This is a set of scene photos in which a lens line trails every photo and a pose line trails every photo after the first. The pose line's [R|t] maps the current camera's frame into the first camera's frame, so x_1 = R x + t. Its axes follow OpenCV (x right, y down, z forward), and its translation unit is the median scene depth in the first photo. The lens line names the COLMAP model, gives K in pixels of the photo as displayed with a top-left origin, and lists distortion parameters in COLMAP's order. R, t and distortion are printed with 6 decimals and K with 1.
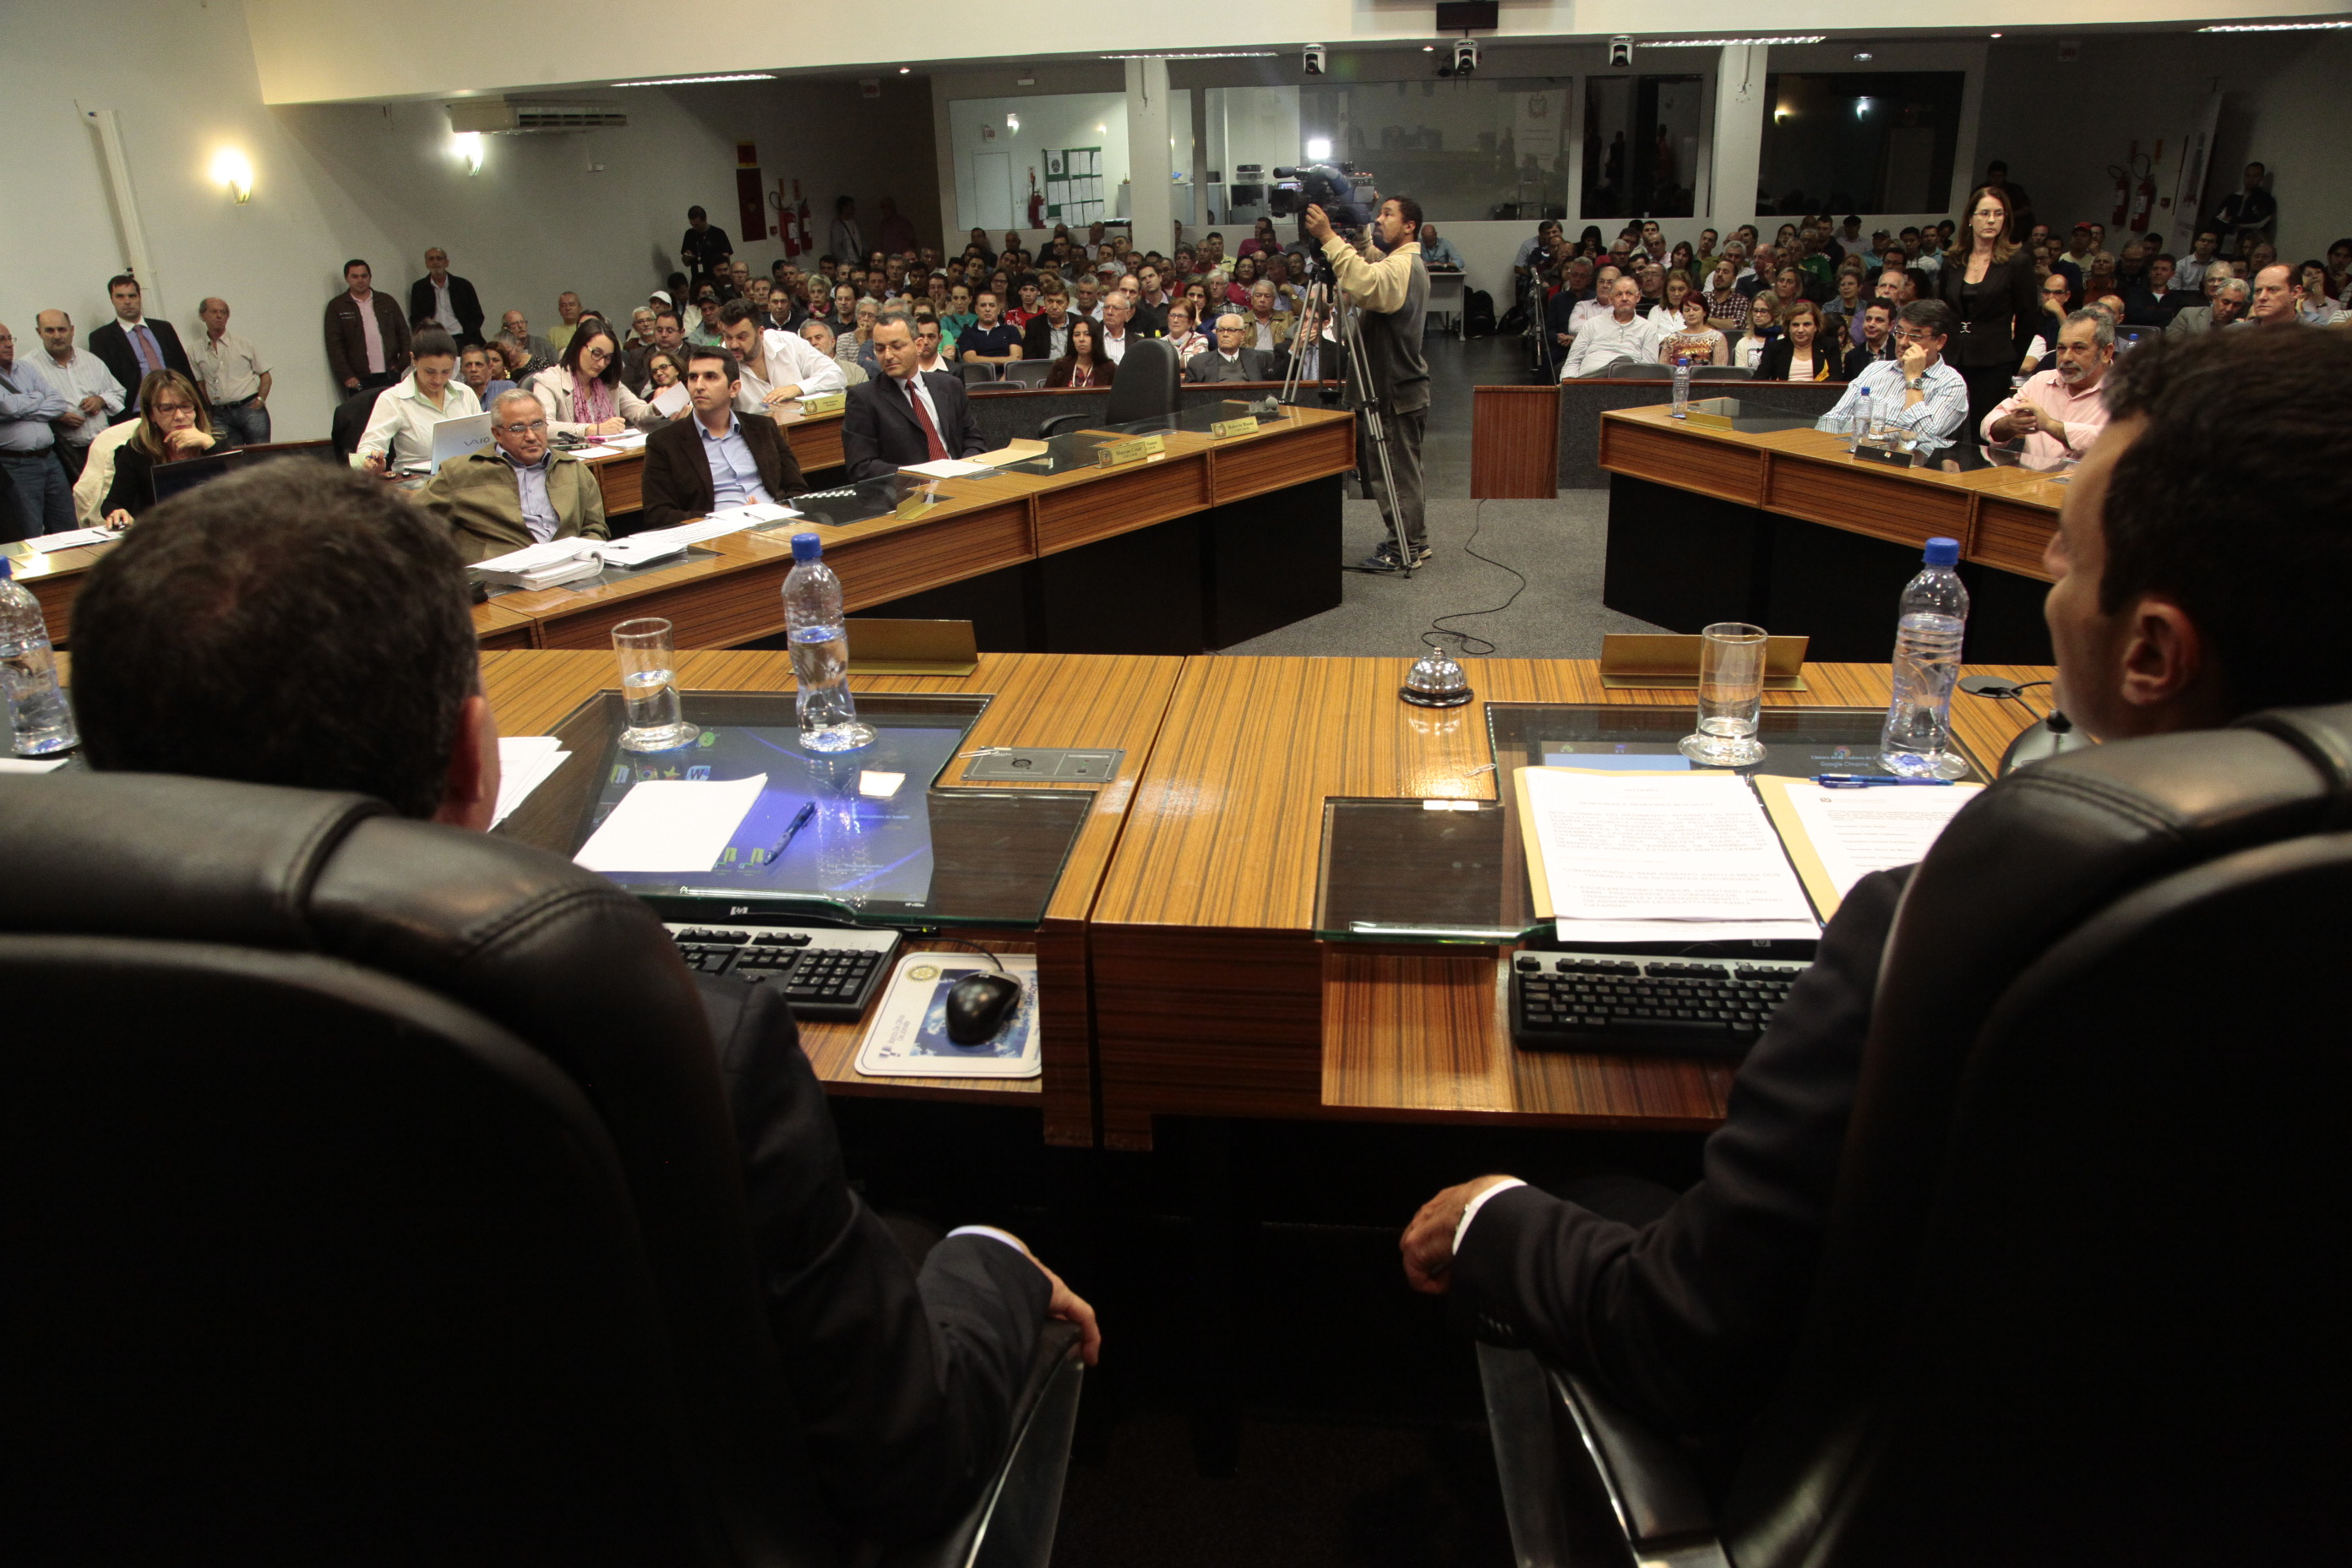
lens RADIAL K [[1639.8, 0, 1191.9], [0, 1639.8, 808.3], [0, 0, 1]] dist [-0.105320, 0.063409]
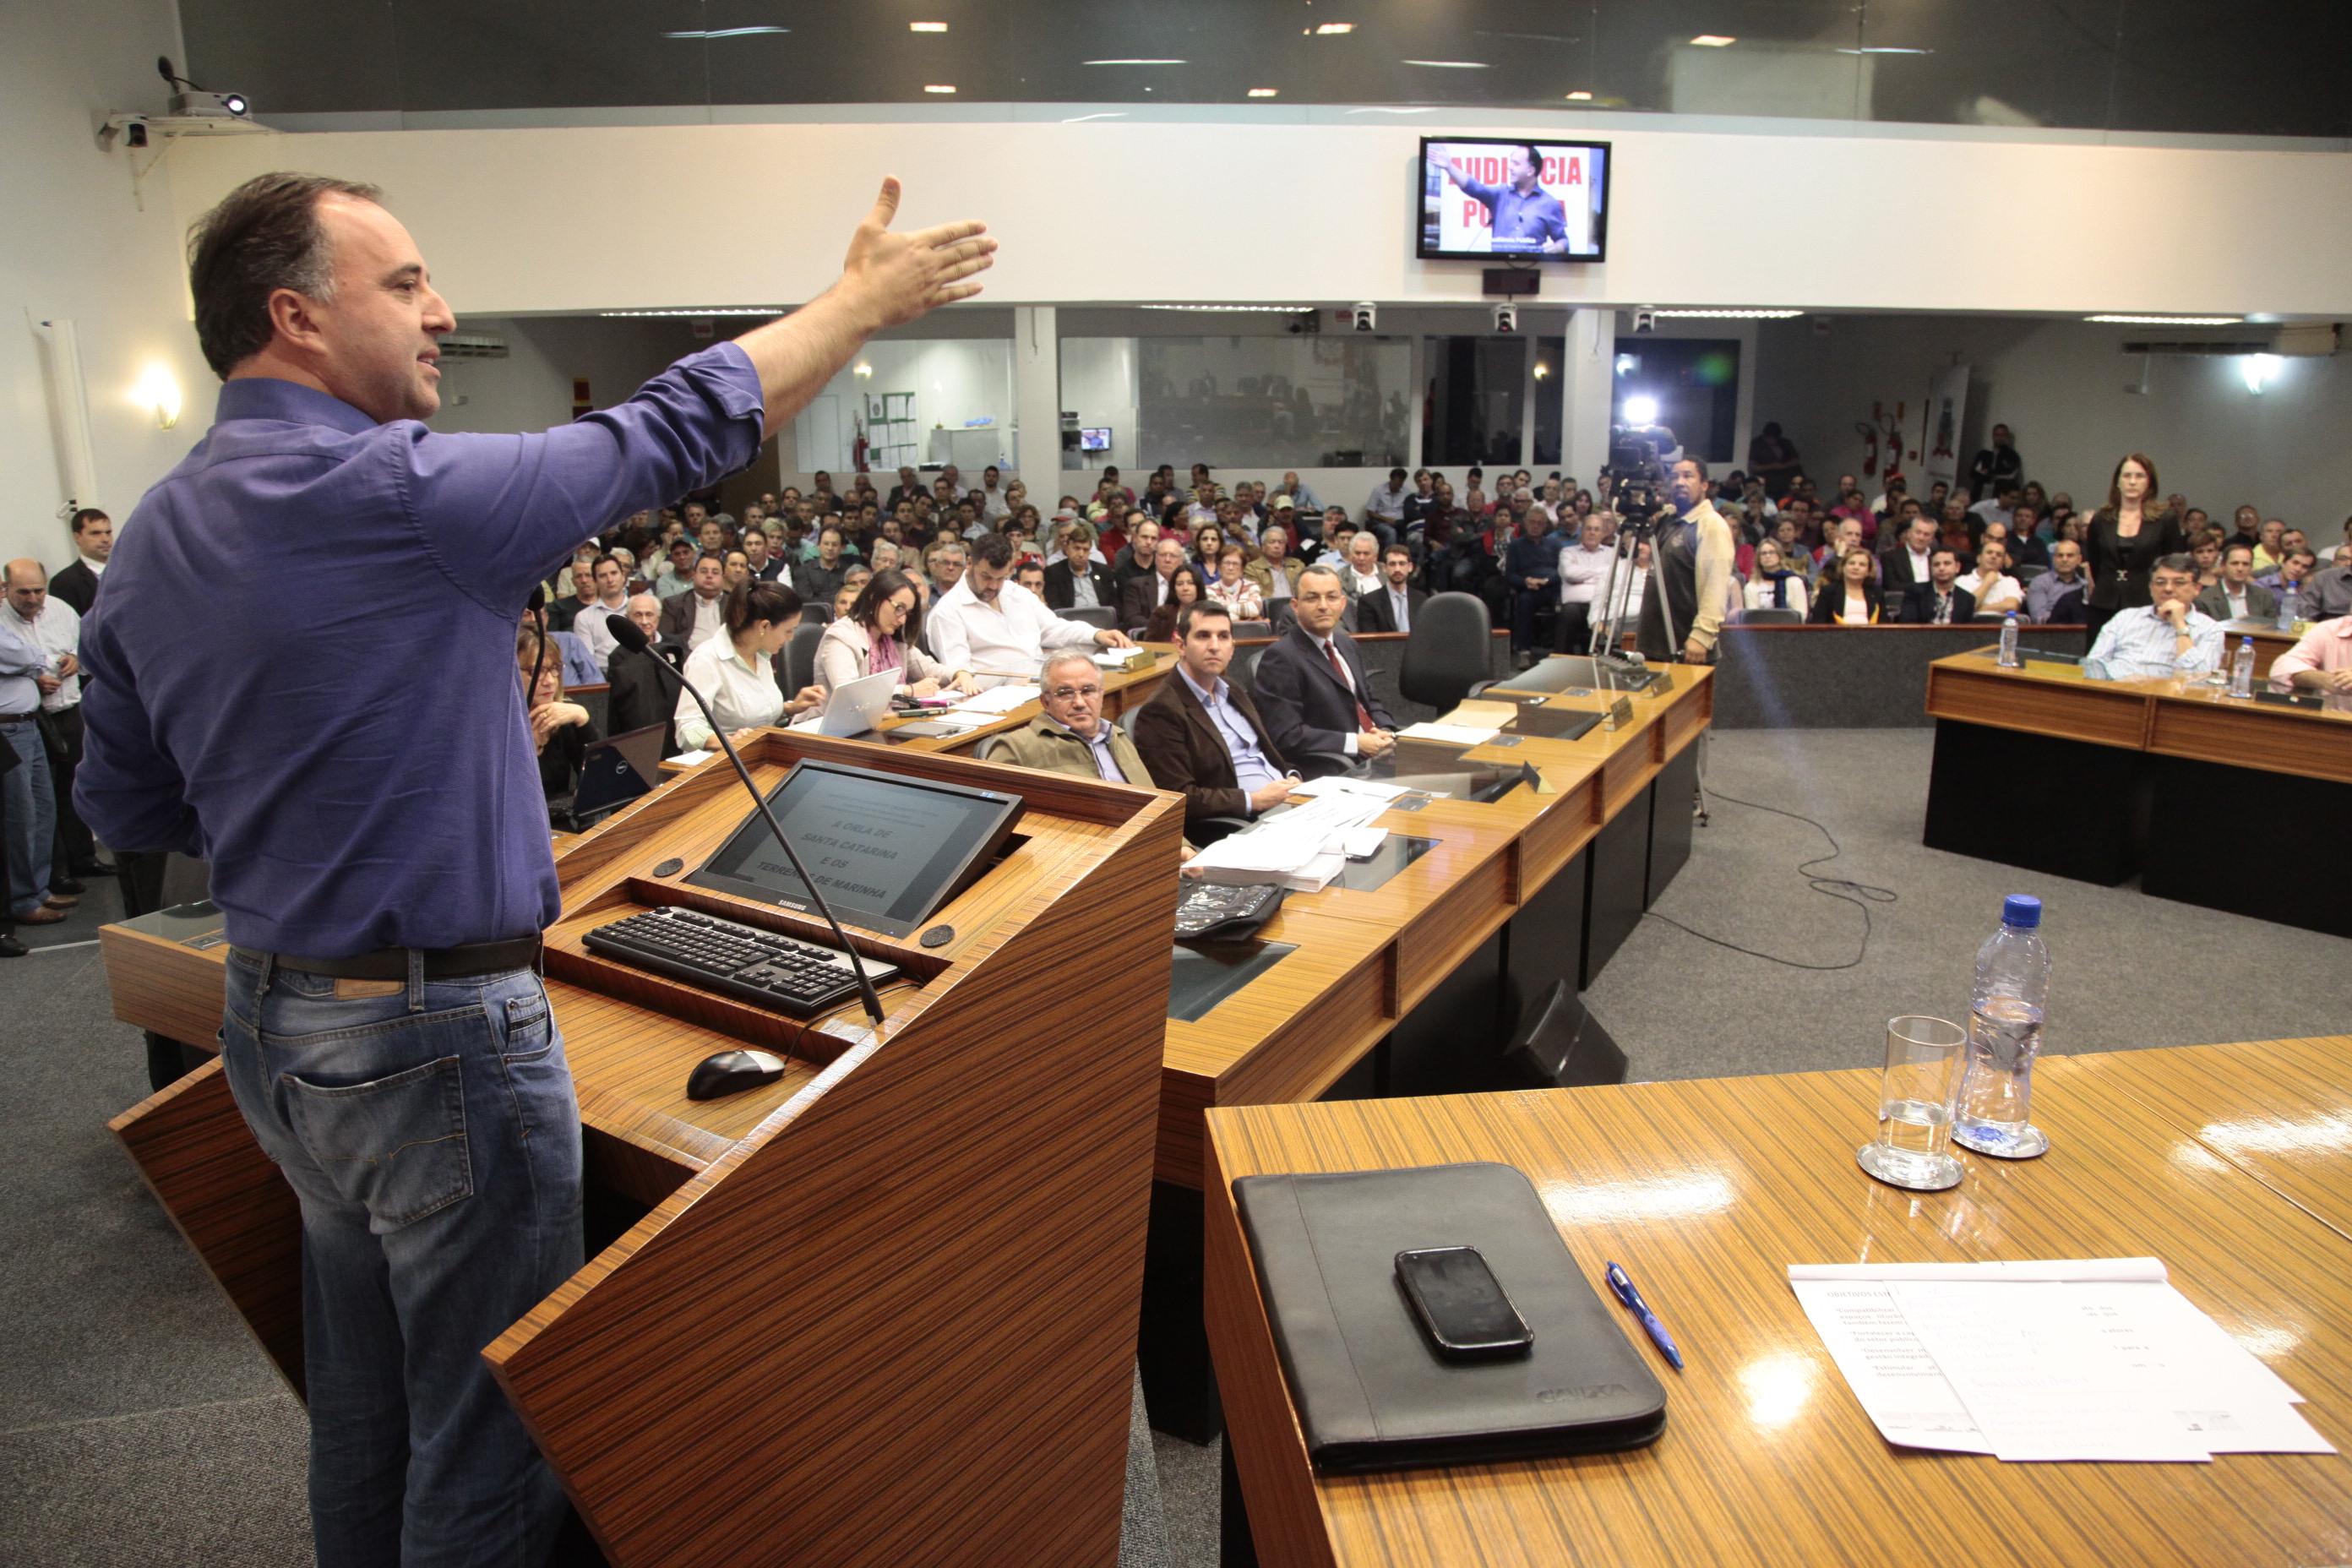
lens RADIAL K [[1639.8, 0, 1183.7], [0, 1639.8, 796.0], [0, 0, 1]] dist [-0.105320, 0.063409]
pose [[0.970612, -0.035105, 0.238075, -0.230025], [0.069655, 0.987938, -0.138301, -0.025072], [-0.230348, 0.150820, 0.961350, 0.065533]]
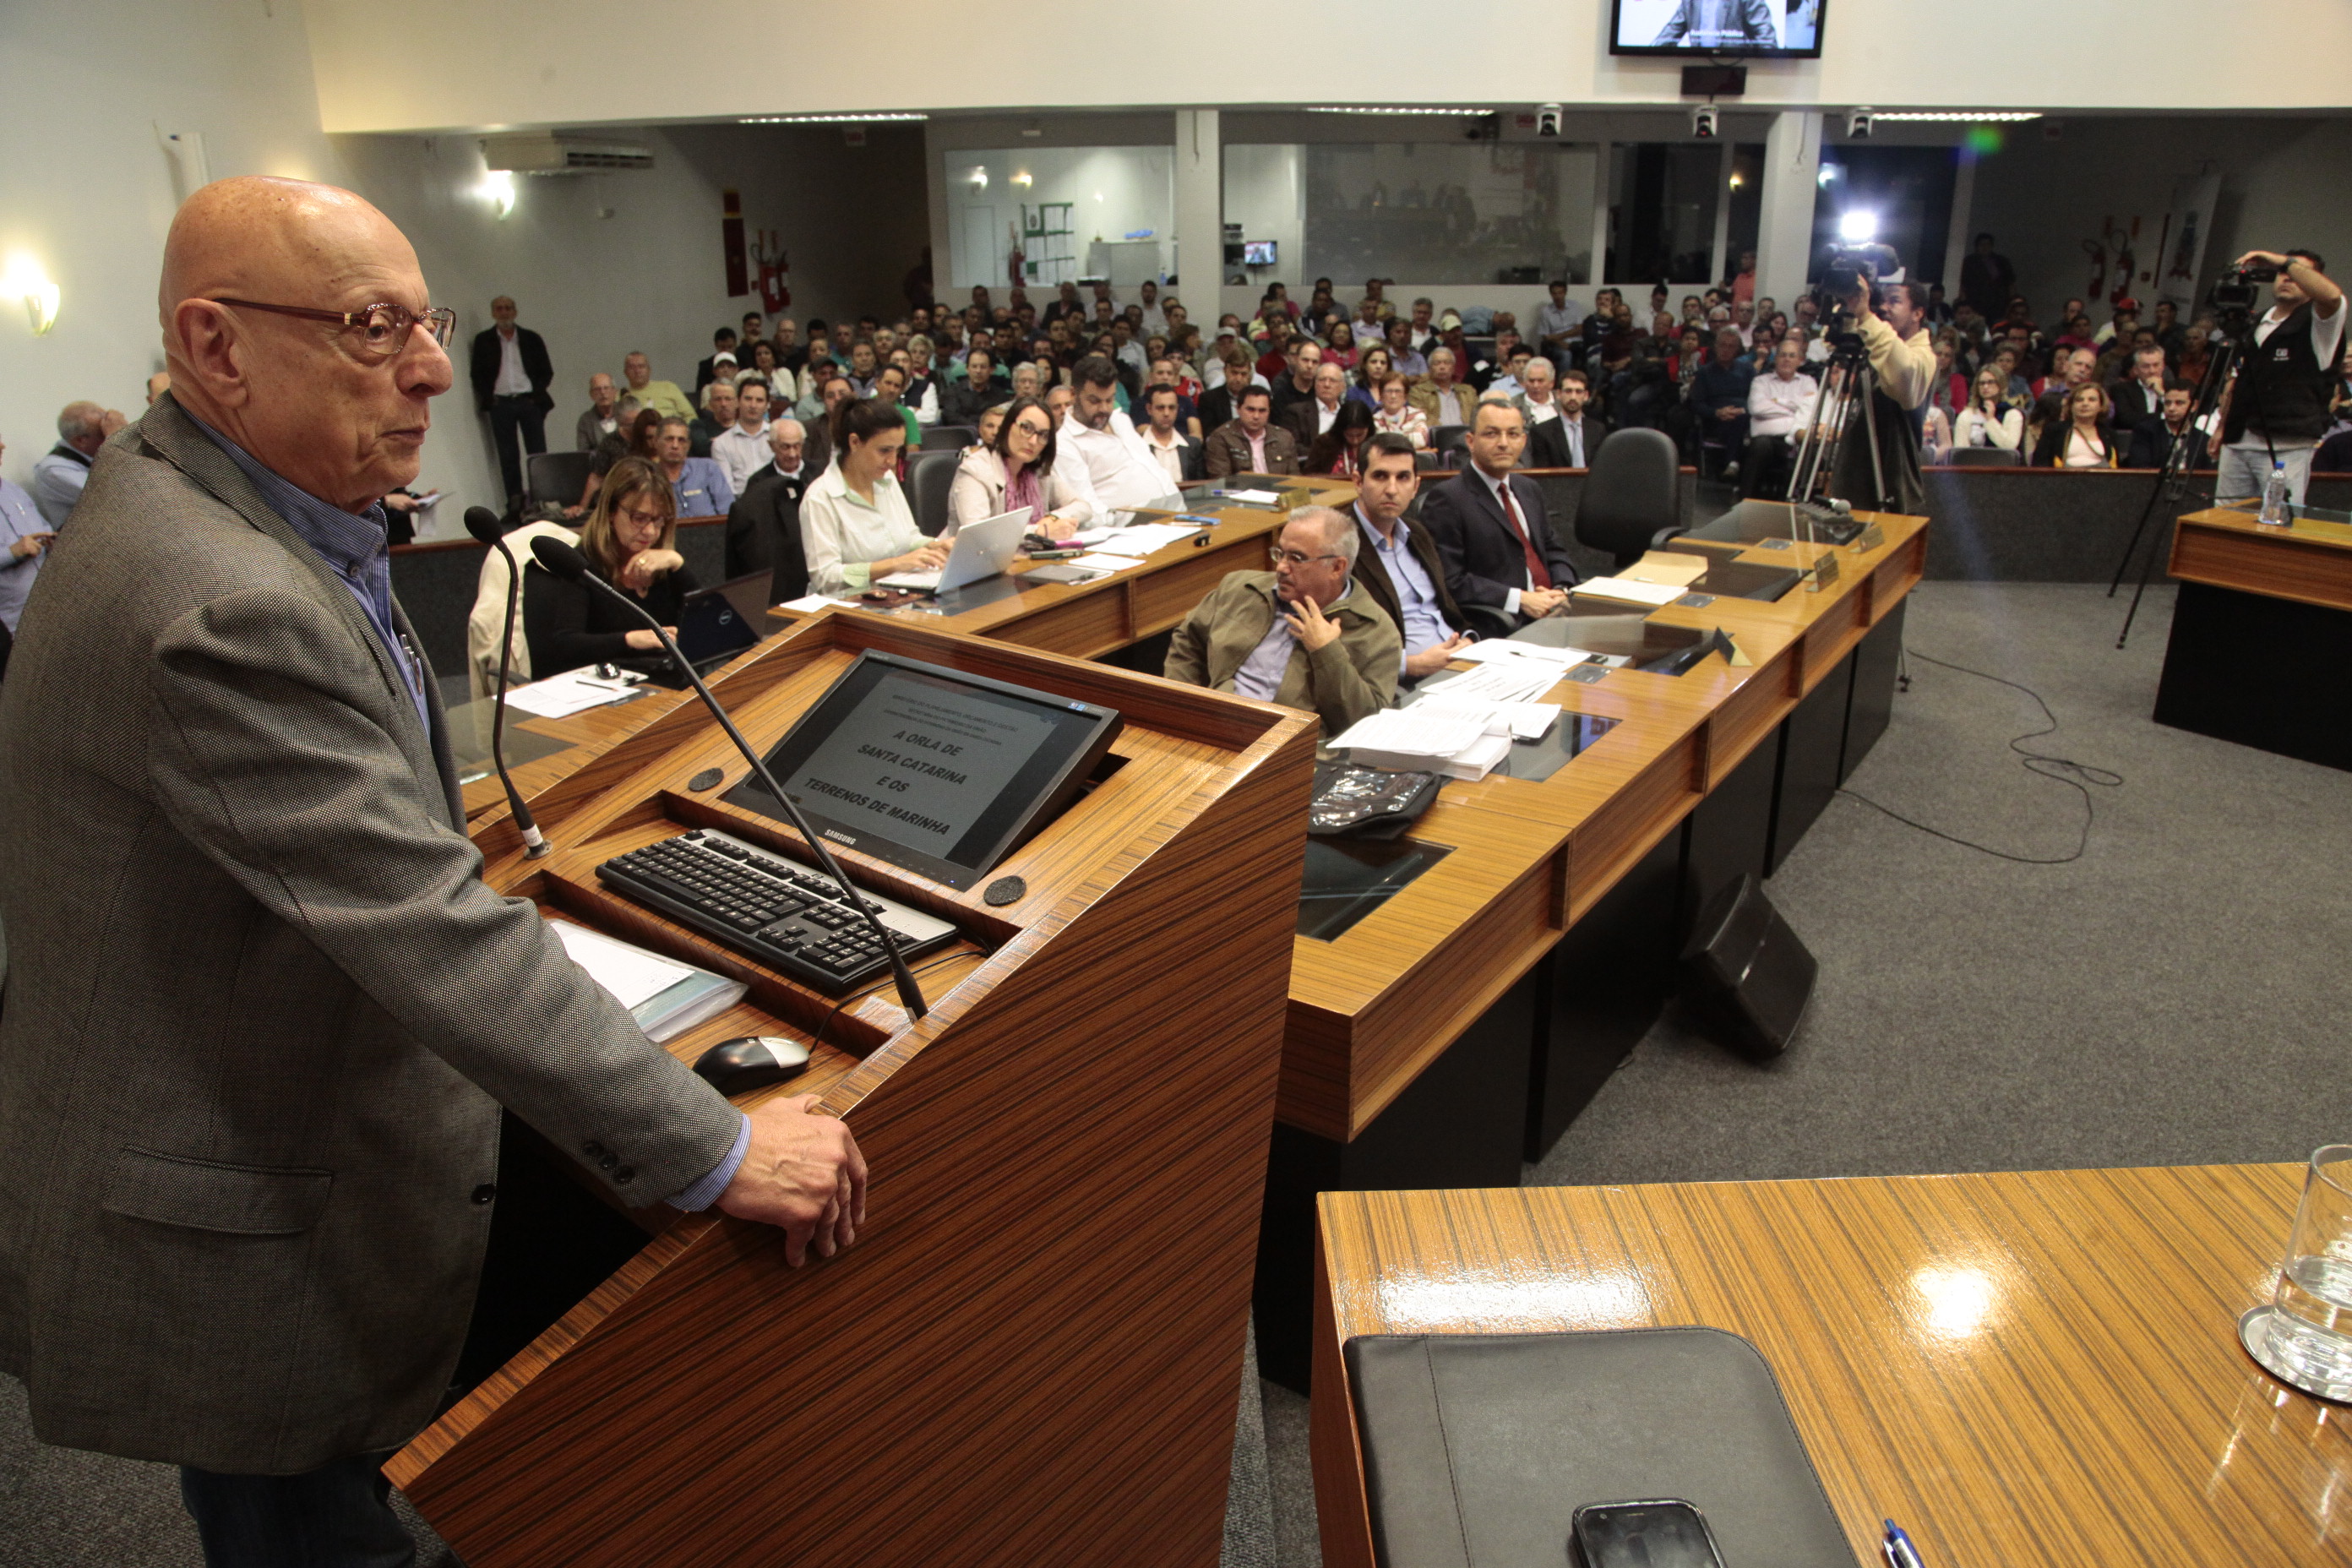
lens RADIAL K [[1639.8, 0, 1186.9], [0, 1639.8, 790.1], [0, 0, 1]] dist [-0.105320, 0.063409]
pose [[0.989416, -0.031090, 0.141737, -0.220356], [0.036962, 0.998556, -0.038981, -0.036949], [-0.140321, 0.043807, 0.989136, 0.094117]]
